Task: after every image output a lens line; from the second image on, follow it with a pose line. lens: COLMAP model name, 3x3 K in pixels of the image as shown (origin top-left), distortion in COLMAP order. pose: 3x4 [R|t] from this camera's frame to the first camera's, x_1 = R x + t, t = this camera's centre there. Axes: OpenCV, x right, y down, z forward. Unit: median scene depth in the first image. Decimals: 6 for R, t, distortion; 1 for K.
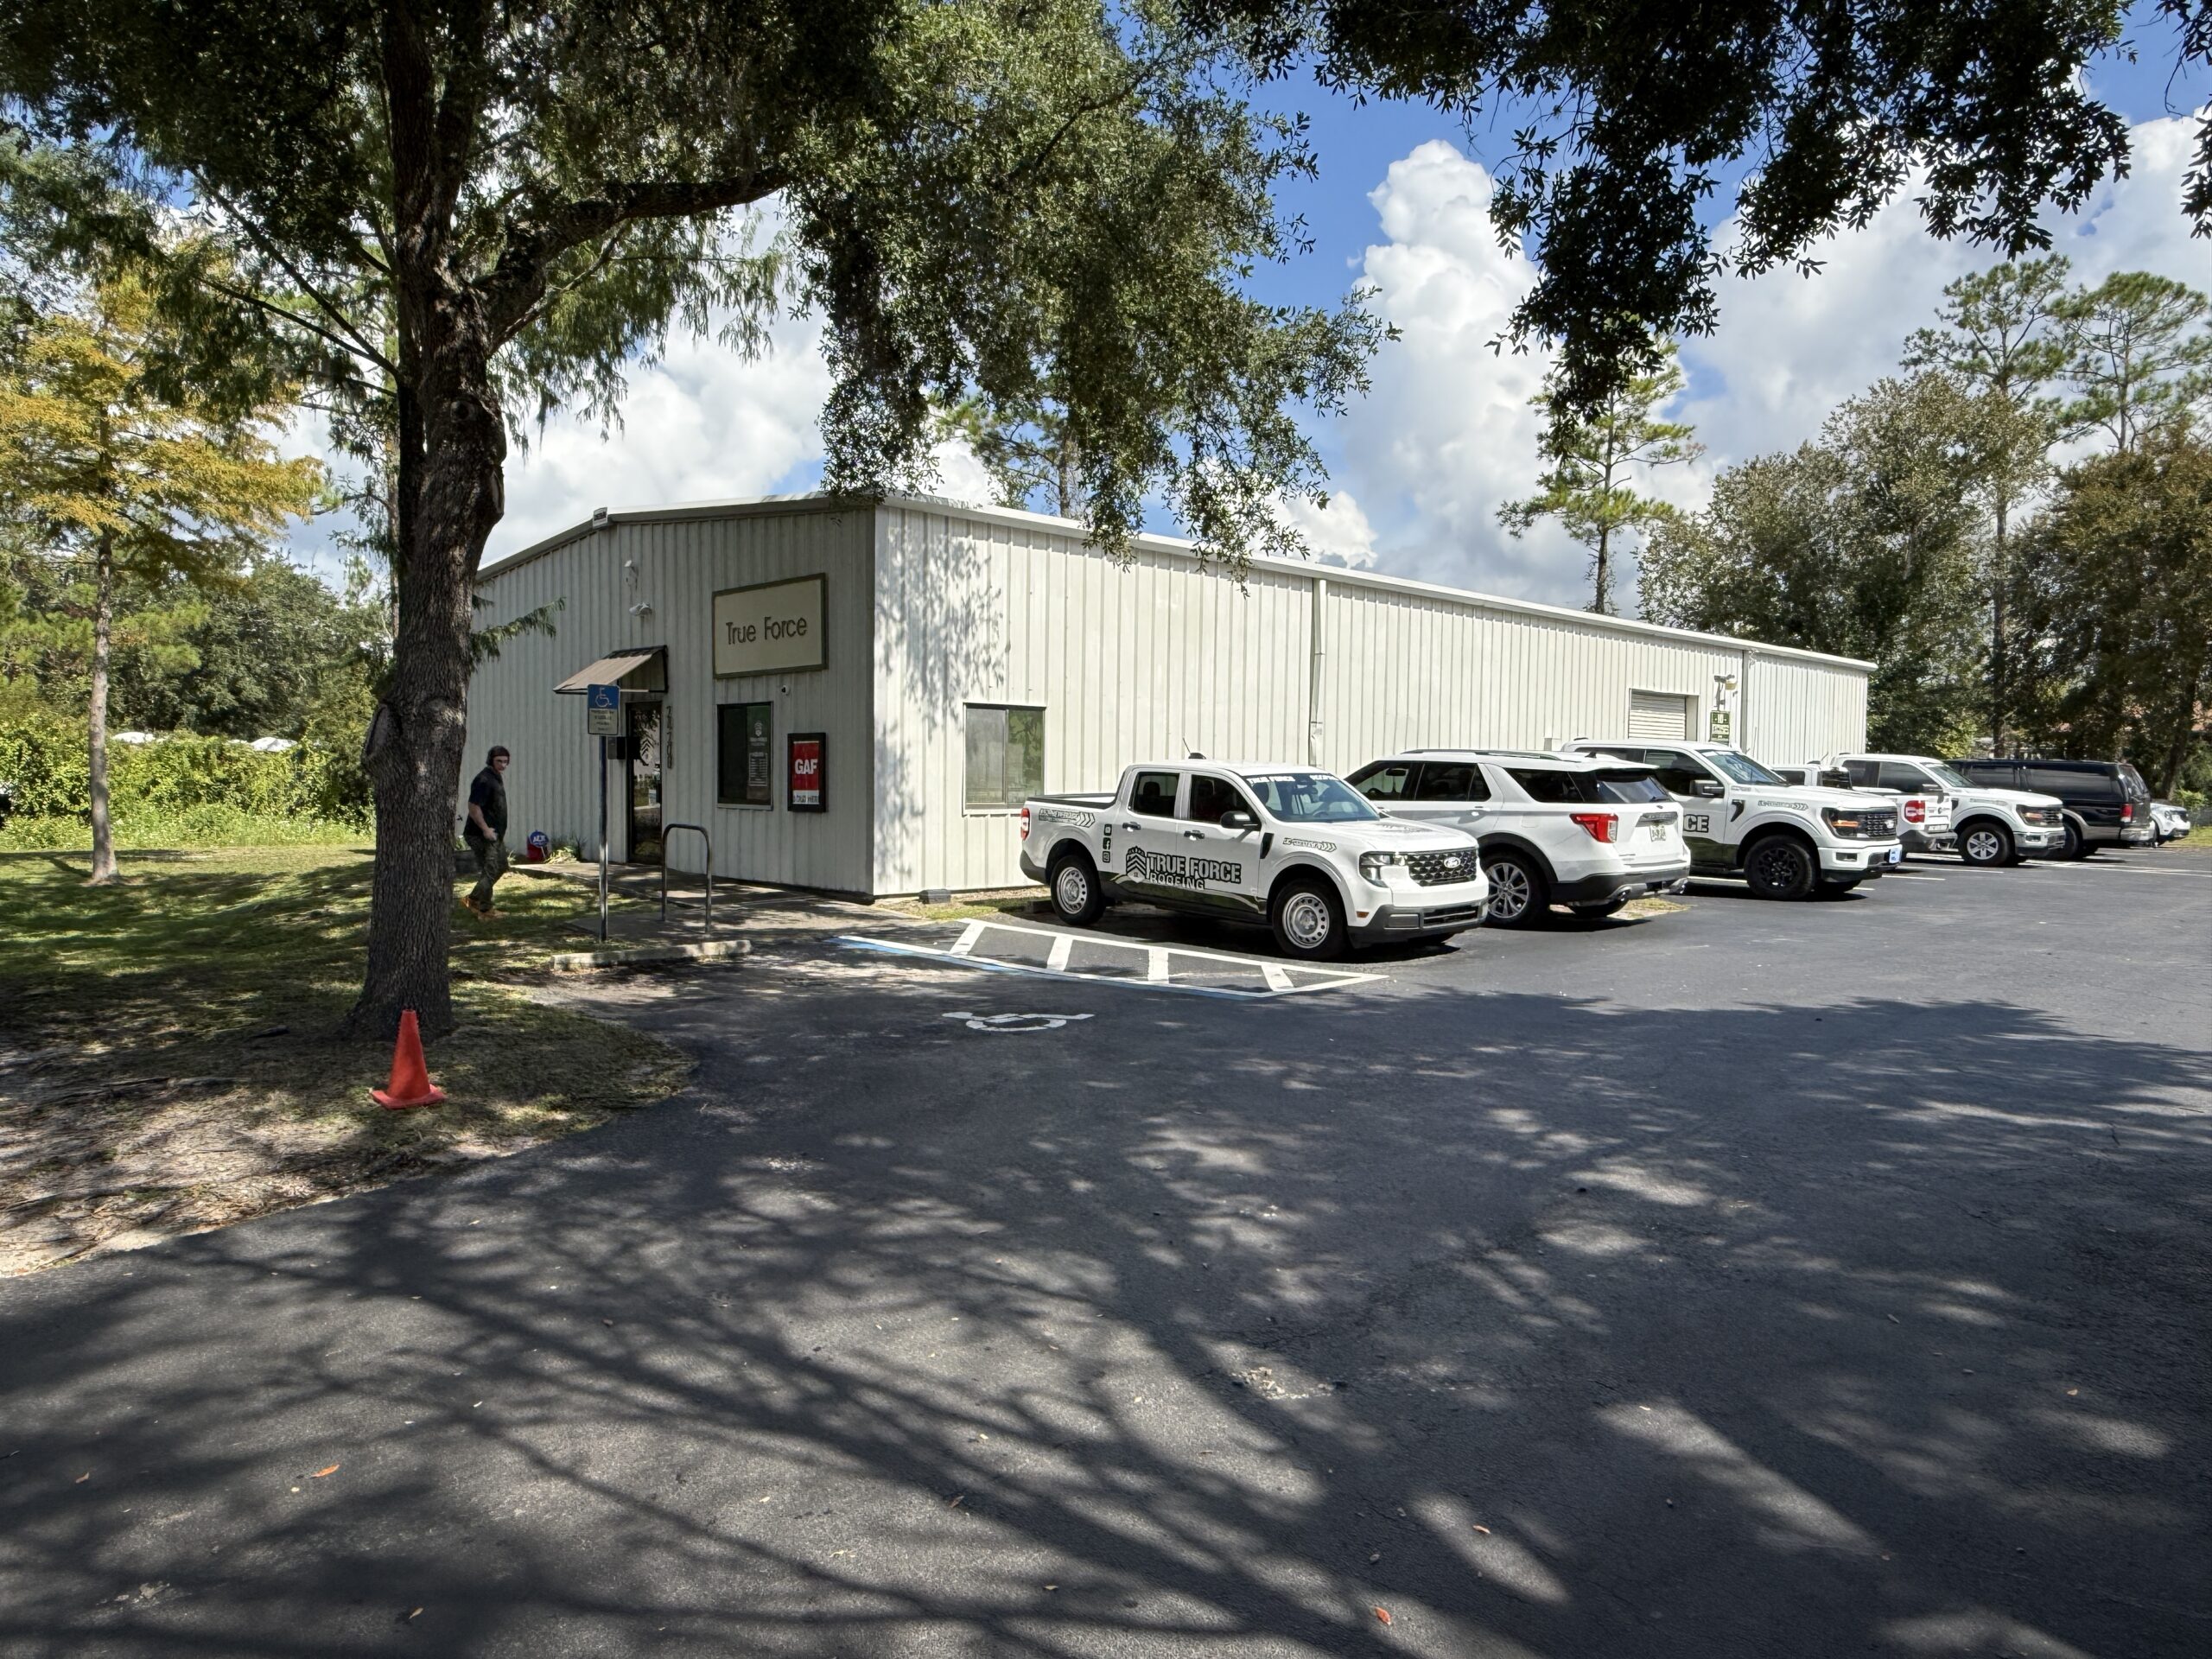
lens RADIAL K [[1491.7, 0, 1110.0], [0, 1491.7, 847.6], [0, 0, 1]] dist [0.008418, 0.004198]
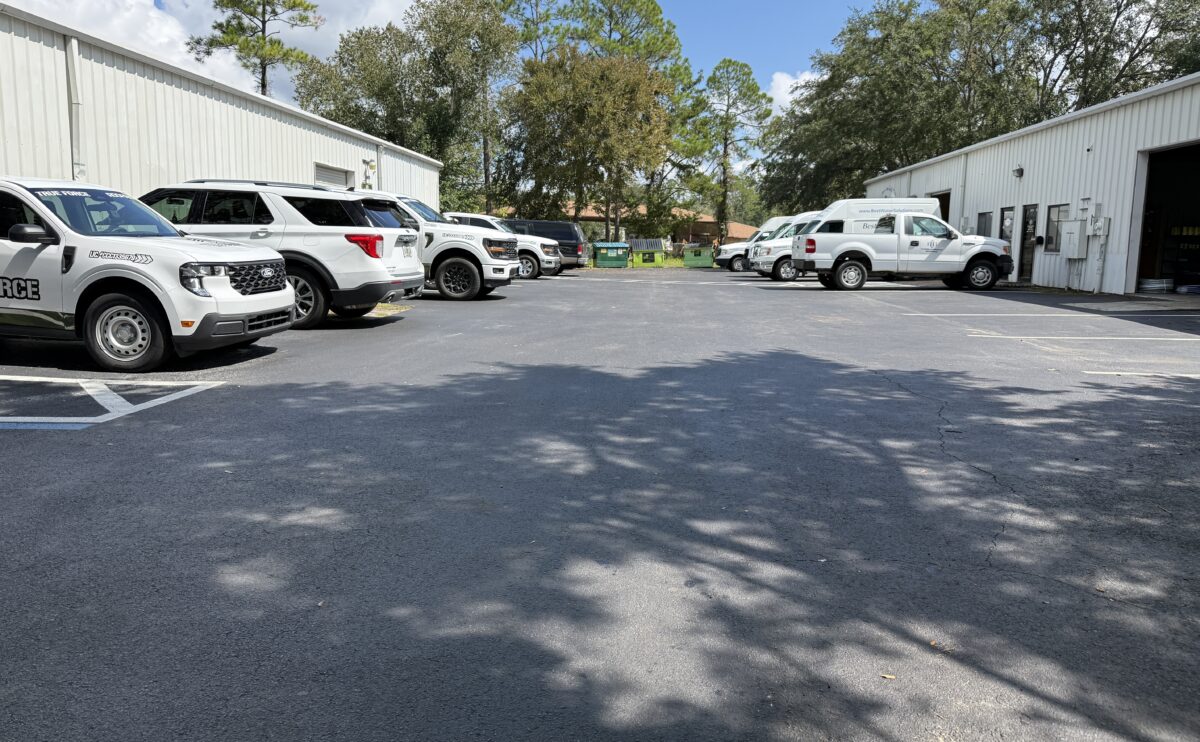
lens RADIAL K [[857.1, 0, 603.3], [0, 857.1, 379.1], [0, 0, 1]] dist [0.031551, -0.045541]
pose [[0.759925, -0.095354, 0.642979, 0.000497], [0.021314, 0.992305, 0.121969, 0.008125], [-0.649662, -0.078983, 0.756109, 0.180292]]
